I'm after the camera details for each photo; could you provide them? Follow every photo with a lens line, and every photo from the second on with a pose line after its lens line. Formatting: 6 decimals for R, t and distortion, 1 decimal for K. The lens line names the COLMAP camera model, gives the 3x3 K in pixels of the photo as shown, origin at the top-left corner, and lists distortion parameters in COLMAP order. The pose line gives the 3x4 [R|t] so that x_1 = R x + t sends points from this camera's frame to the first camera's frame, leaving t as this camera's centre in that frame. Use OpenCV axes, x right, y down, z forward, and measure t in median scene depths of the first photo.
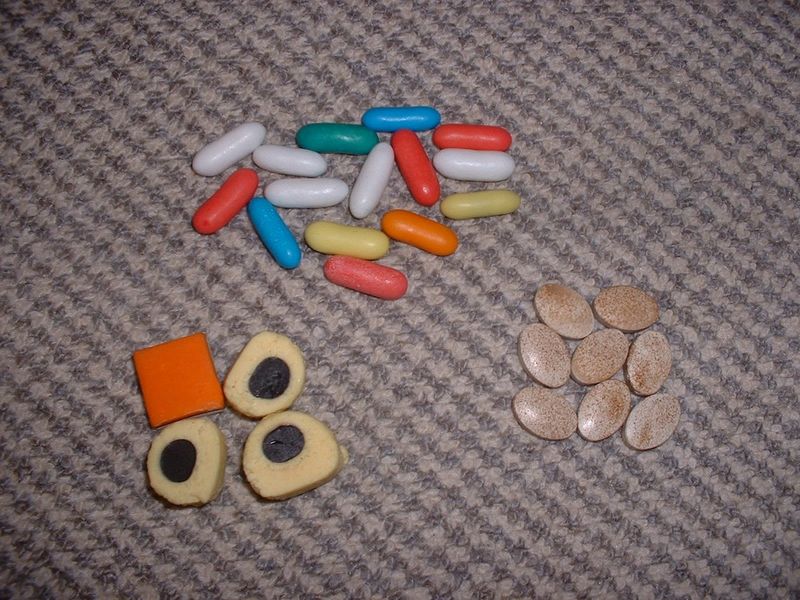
lens RADIAL K [[942.3, 0, 416.4], [0, 942.3, 294.6], [0, 0, 1]] dist [-0.230489, 0.175523]
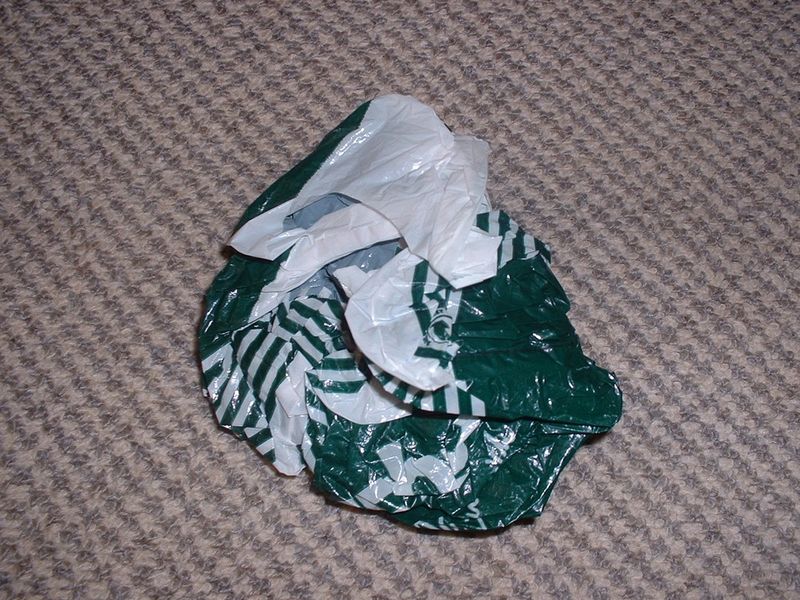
lens RADIAL K [[1072.8, 0, 417.7], [0, 1072.8, 294.3], [0, 0, 1]] dist [-0.203845, 0.395053]
pose [[0.989493, 0.130760, -0.061689, -0.009400], [-0.140204, 0.972006, -0.188542, 0.300285], [0.035308, 0.195210, 0.980126, -0.251536]]
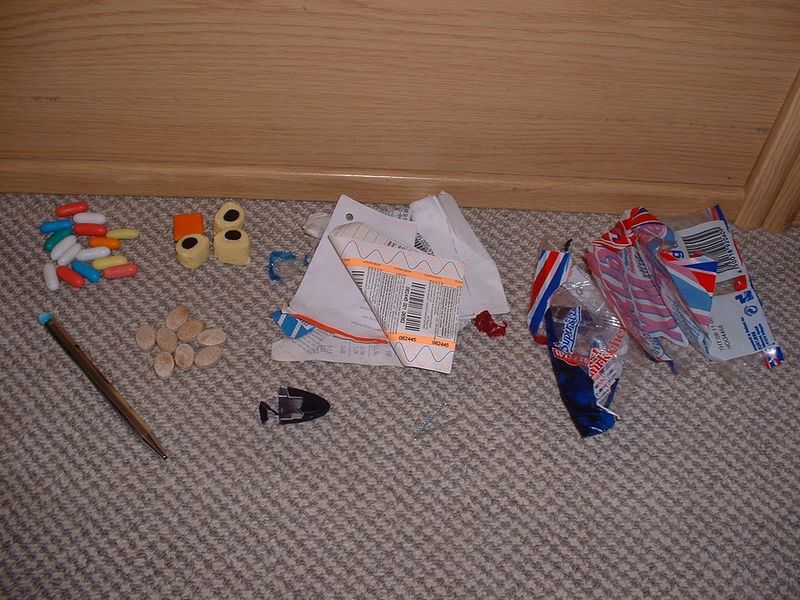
lens RADIAL K [[942.3, 0, 416.4], [0, 942.3, 294.6], [0, 0, 1]] dist [-0.230489, 0.175523]
pose [[0.997337, 0.068273, -0.025647, 0.207070], [-0.072838, 0.914707, -0.397499, -0.071369], [-0.003679, 0.398308, 0.917244, -0.936113]]
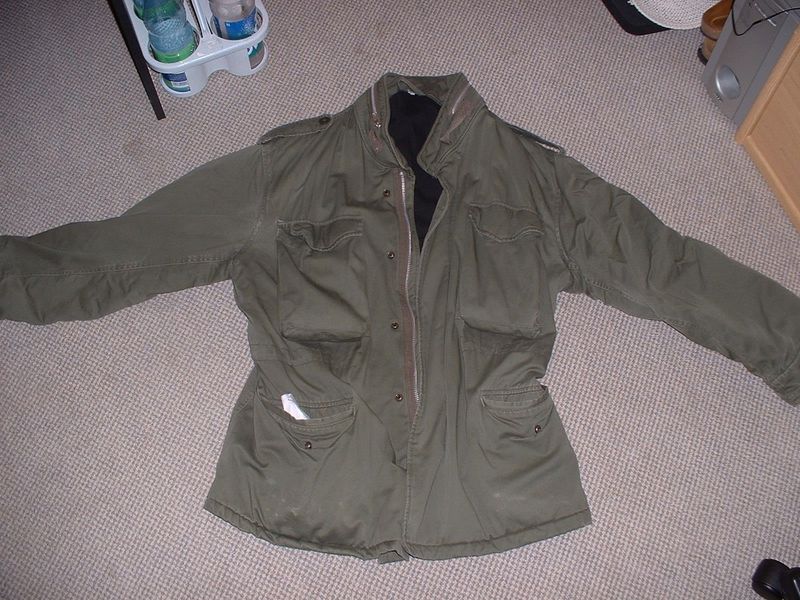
lens RADIAL K [[942.3, 0, 416.4], [0, 942.3, 294.6], [0, 0, 1]] dist [-0.230489, 0.175523]
pose [[0.295876, 0.850973, -0.433939, 1.658511], [-0.926803, 0.365735, 0.085293, 0.777583], [0.231288, 0.376940, 0.896896, -4.751907]]
